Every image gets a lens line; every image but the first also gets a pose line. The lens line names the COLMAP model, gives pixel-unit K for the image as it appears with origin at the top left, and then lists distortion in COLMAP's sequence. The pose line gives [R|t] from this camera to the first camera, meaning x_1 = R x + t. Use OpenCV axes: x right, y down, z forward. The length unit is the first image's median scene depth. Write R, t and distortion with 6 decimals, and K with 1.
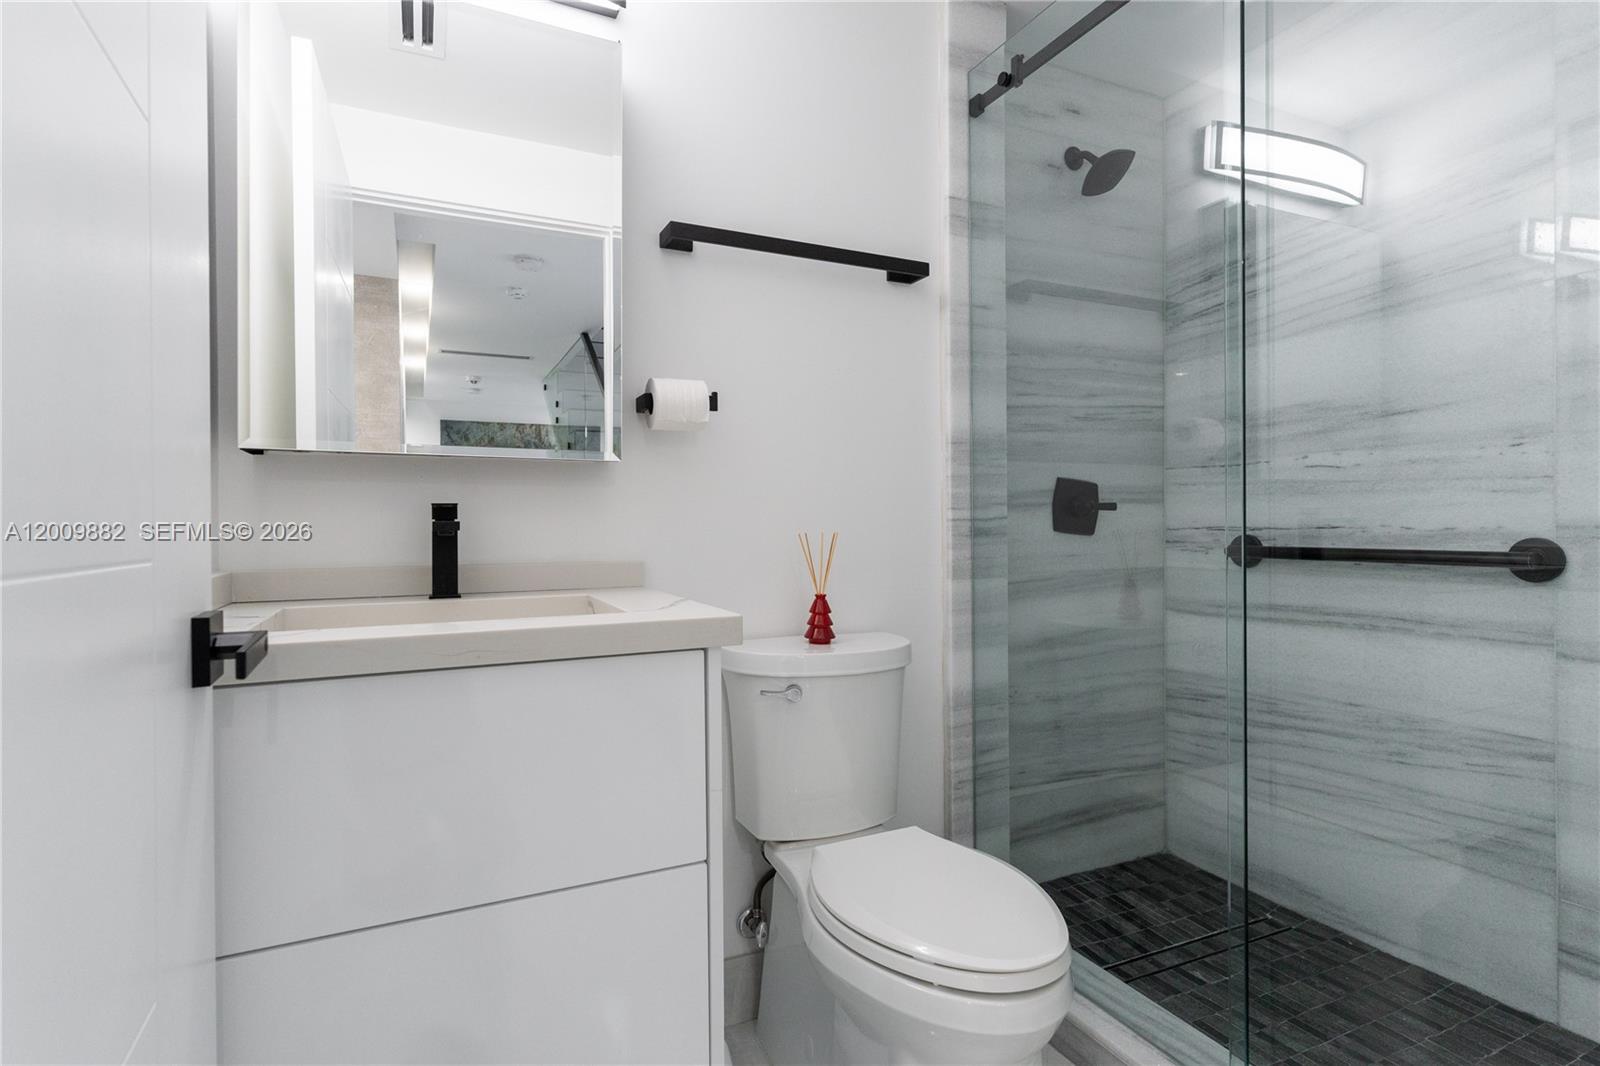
lens RADIAL K [[758.8, 0, 797.1], [0, 758.8, 533.9], [0, 0, 1]] dist [0.021796, 0.000227]
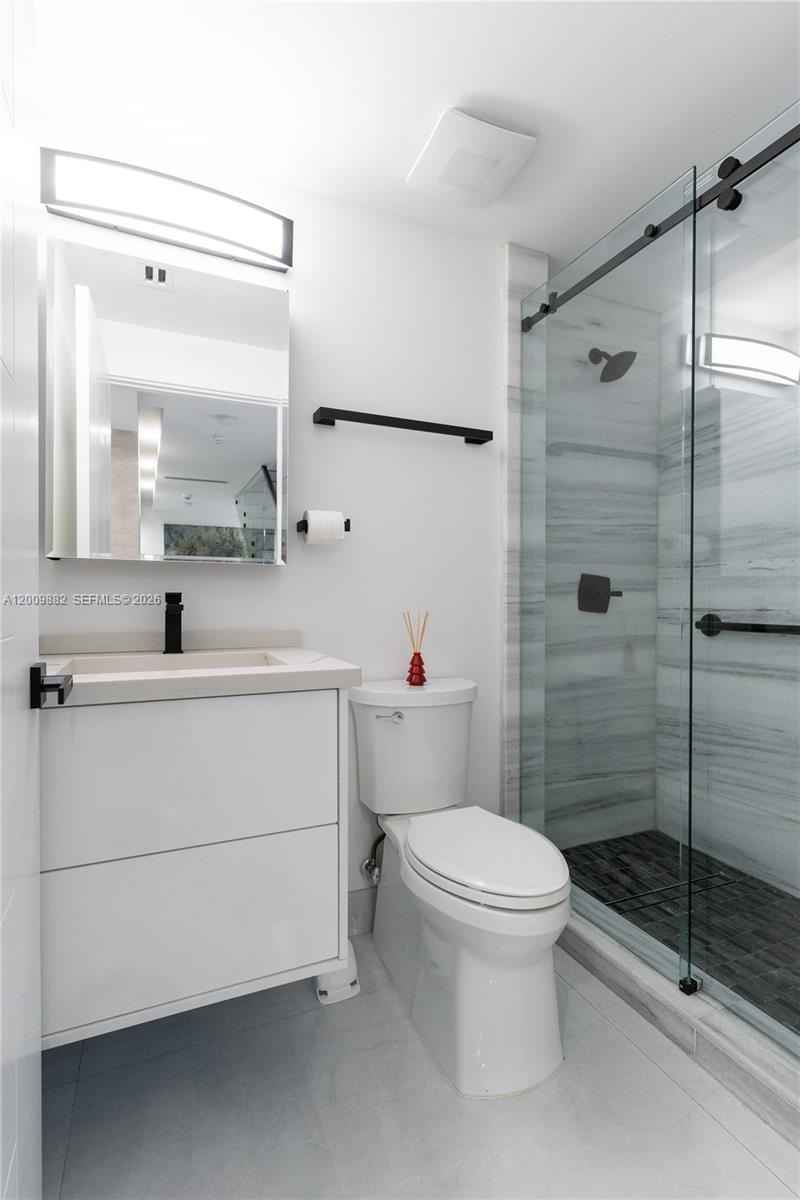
lens RADIAL K [[569.1, 0, 404.6], [0, 569.1, 600.2], [0, 0, 1]] dist [0.021796, 0.000227]
pose [[0.999530, 0.008105, -0.029569, 0.035459], [-0.008030, 0.999964, 0.002652, -0.025214], [0.029590, -0.002413, 0.999559, -0.123408]]
